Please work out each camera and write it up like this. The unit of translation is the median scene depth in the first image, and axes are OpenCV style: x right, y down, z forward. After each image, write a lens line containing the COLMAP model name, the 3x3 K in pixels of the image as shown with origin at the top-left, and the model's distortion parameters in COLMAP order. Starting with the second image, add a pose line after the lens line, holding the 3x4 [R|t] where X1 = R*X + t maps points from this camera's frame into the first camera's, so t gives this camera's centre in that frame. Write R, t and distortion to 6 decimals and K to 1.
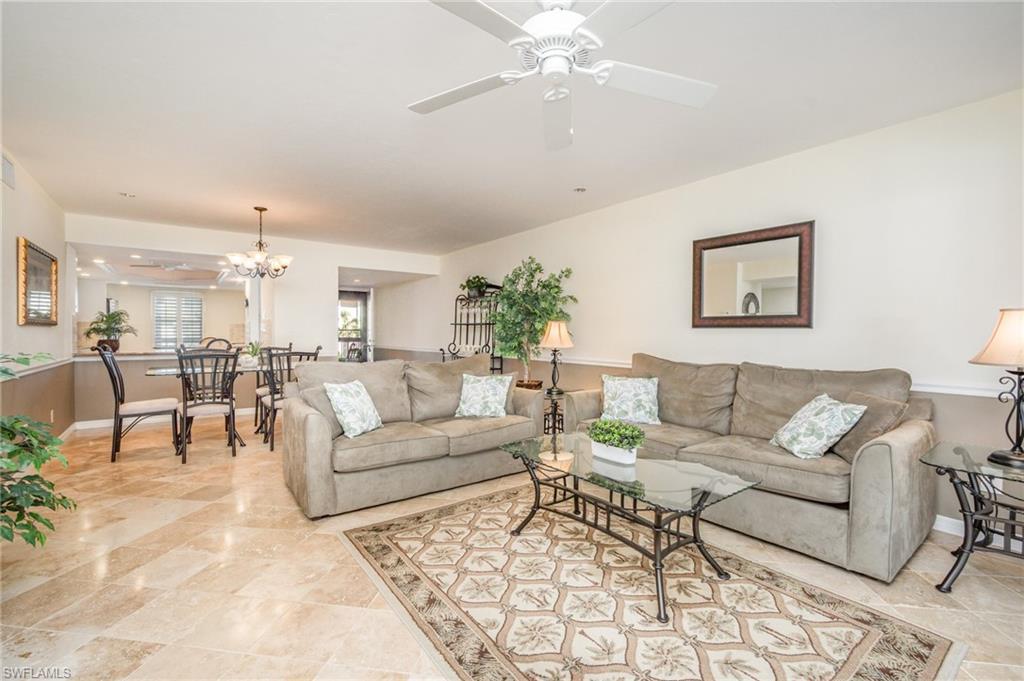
lens RADIAL K [[451.8, 0, 511.9], [0, 451.8, 334.9], [0, 0, 1]] dist [0.001140, 0.000221]
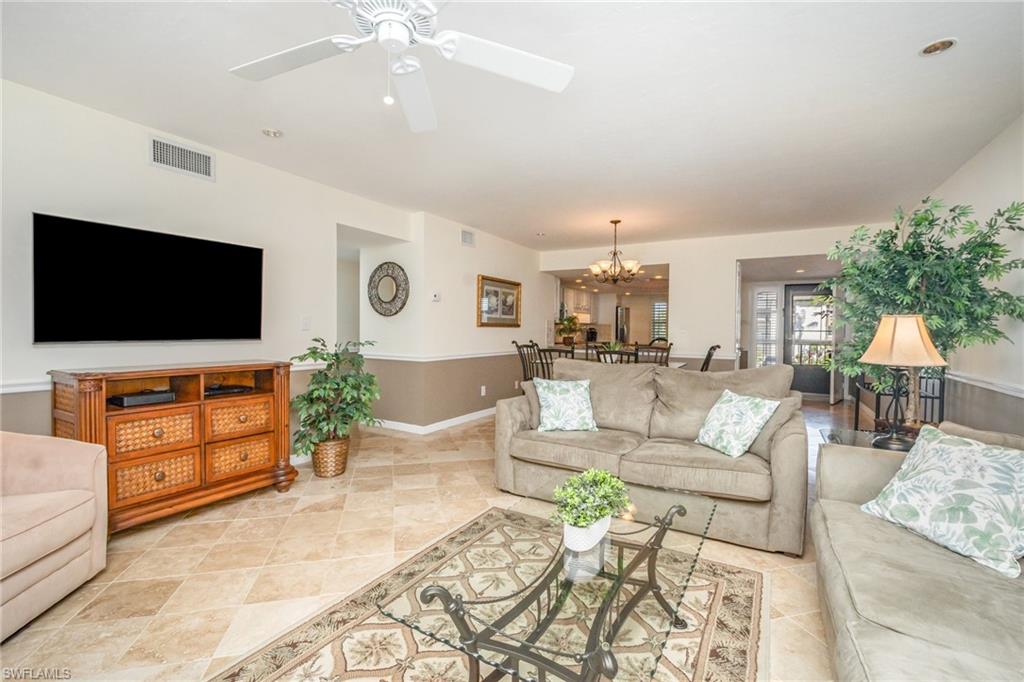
lens RADIAL K [[451.8, 0, 508.5], [0, 451.8, 341.6], [0, 0, 1]] dist [0.001140, 0.000221]
pose [[0.379462, 0.026871, -0.924817, 0.680235], [-0.014332, 0.999629, 0.023164, -0.008579], [0.925096, 0.004465, 0.379706, 0.588823]]
